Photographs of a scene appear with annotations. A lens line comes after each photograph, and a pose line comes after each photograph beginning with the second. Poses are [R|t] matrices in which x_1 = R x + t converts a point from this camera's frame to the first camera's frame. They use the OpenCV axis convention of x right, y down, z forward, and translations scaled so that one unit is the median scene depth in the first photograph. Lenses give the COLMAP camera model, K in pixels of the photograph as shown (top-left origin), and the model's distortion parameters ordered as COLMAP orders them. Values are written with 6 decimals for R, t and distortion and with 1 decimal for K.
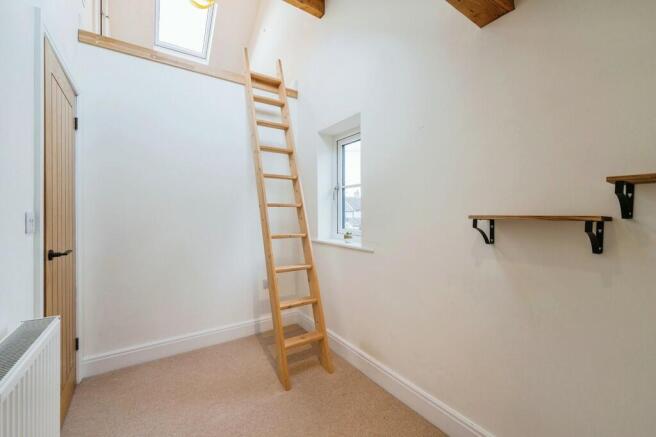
lens RADIAL K [[263.3, 0, 316.9], [0, 263.3, 214.3], [0, 0, 1]] dist [0.001042, -0.003727]
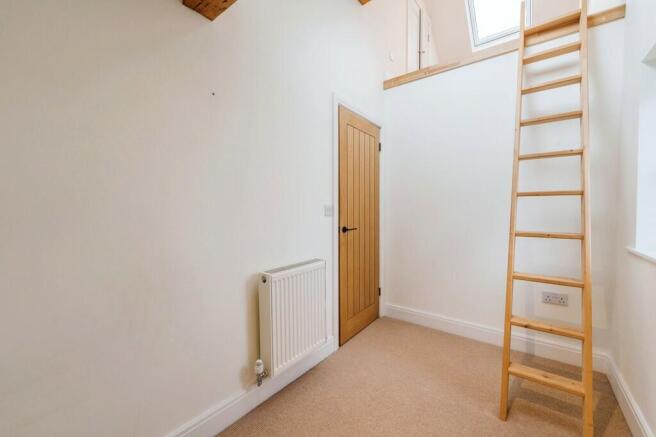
lens RADIAL K [[270.0, 0, 338.7], [0, 270.0, 221.3], [0, 0, 1]] dist [0.000706, 0.000212]
pose [[0.343494, 0.041771, -0.938225, 0.430571], [-0.002680, 0.999050, 0.043498, 0.013446], [0.939151, -0.012427, 0.343280, 0.216848]]
